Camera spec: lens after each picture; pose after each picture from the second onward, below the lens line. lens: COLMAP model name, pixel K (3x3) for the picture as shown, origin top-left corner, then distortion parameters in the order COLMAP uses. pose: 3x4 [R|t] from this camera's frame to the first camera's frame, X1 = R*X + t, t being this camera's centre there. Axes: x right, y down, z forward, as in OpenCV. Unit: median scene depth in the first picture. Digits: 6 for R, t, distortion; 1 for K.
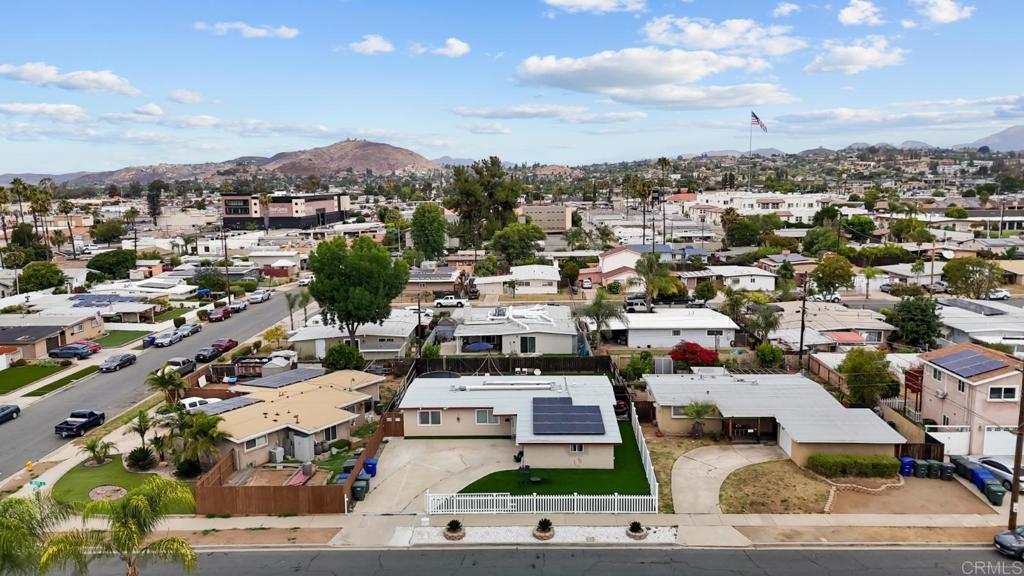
lens RADIAL K [[763.9, 0, 501.8], [0, 763.9, 289.1], [0, 0, 1]] dist [0.117850, -0.106596]
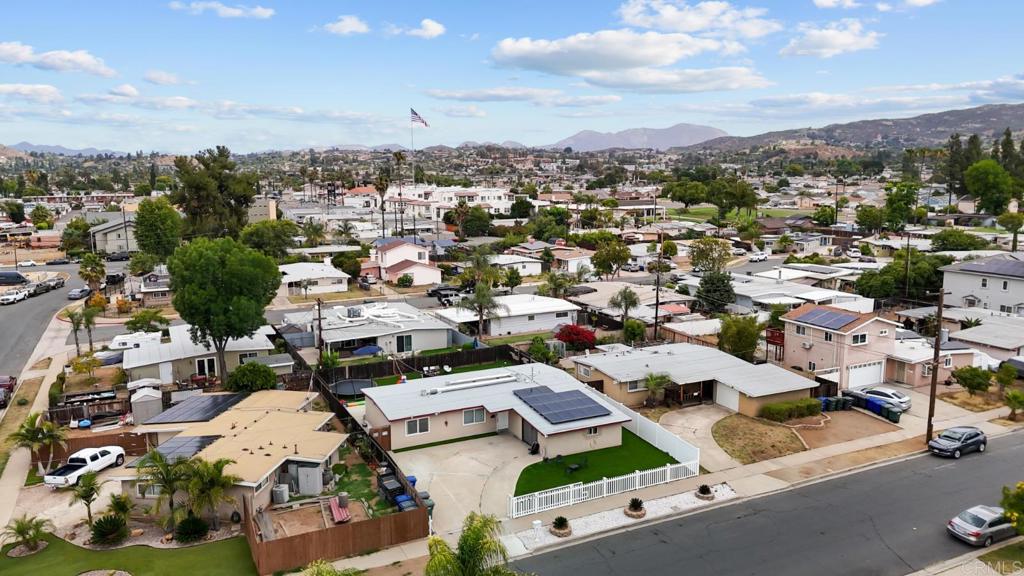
lens RADIAL K [[763.9, 0, 501.8], [0, 763.9, 289.1], [0, 0, 1]] dist [0.117850, -0.106596]
pose [[0.887858, -0.068230, 0.455030, -0.425805], [0.064213, 0.997640, 0.024299, -0.017185], [-0.455614, 0.007645, 0.890145, 0.111513]]
